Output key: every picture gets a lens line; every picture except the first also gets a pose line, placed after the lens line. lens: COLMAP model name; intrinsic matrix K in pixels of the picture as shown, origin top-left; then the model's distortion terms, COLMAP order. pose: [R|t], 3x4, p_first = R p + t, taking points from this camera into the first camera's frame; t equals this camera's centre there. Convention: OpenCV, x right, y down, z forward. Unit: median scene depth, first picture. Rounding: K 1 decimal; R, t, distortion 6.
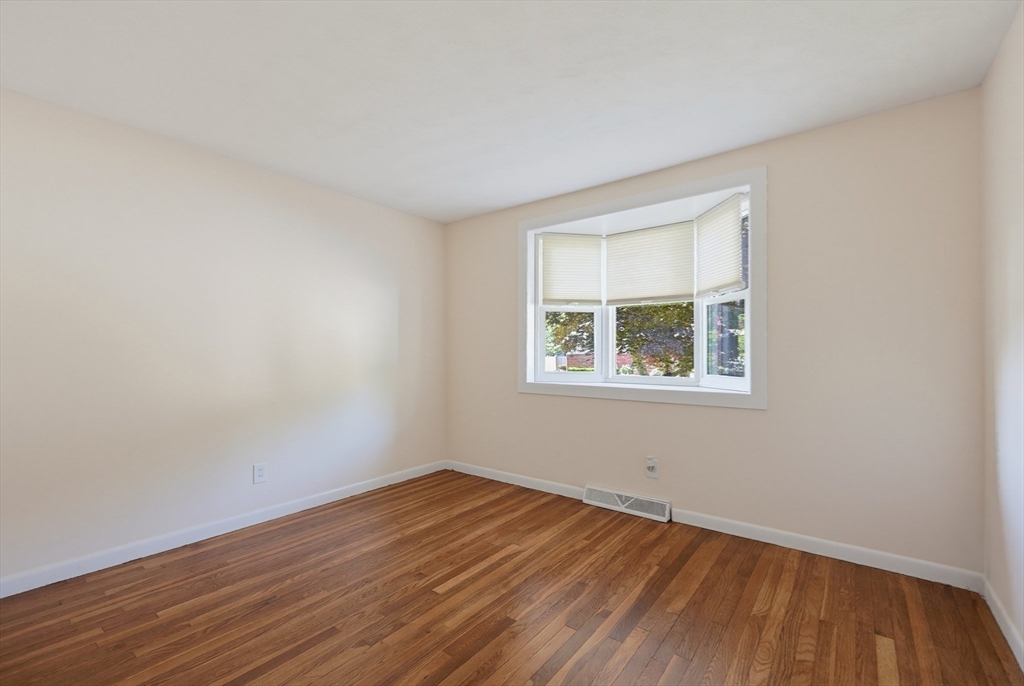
lens RADIAL K [[439.1, 0, 517.0], [0, 439.1, 349.4], [0, 0, 1]] dist [0.005147, 0.000855]
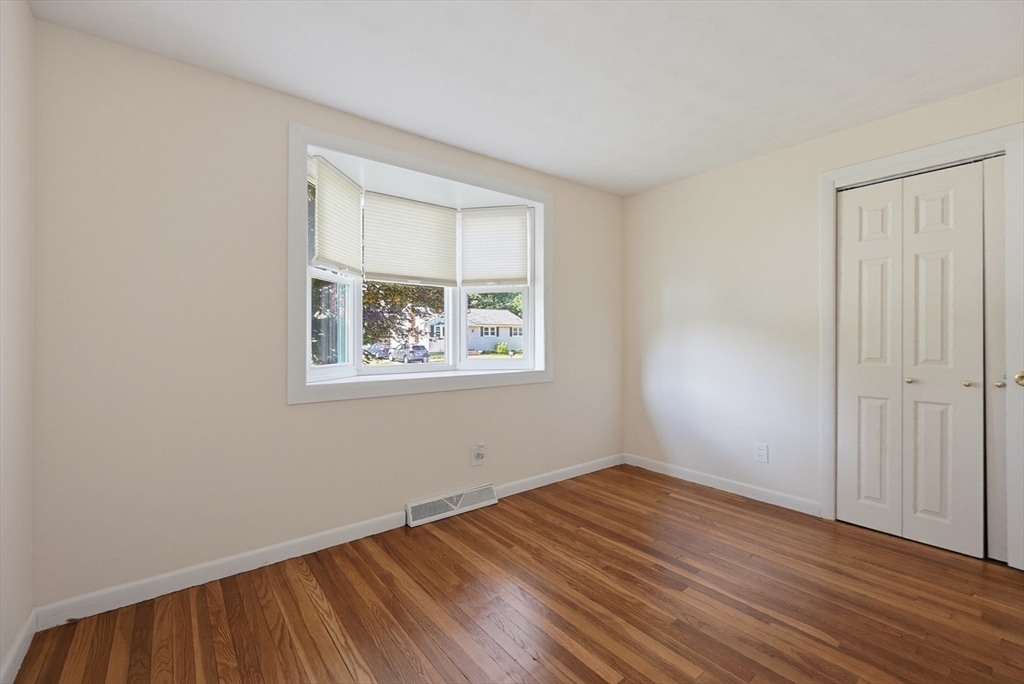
lens RADIAL K [[439.1, 0, 517.6], [0, 439.1, 333.9], [0, 0, 1]] dist [0.005147, 0.000855]
pose [[0.246471, 0.000707, 0.969150, -0.646965], [-0.009923, 0.999949, 0.001794, -0.005283], [-0.969099, -0.010059, 0.246466, 0.697602]]
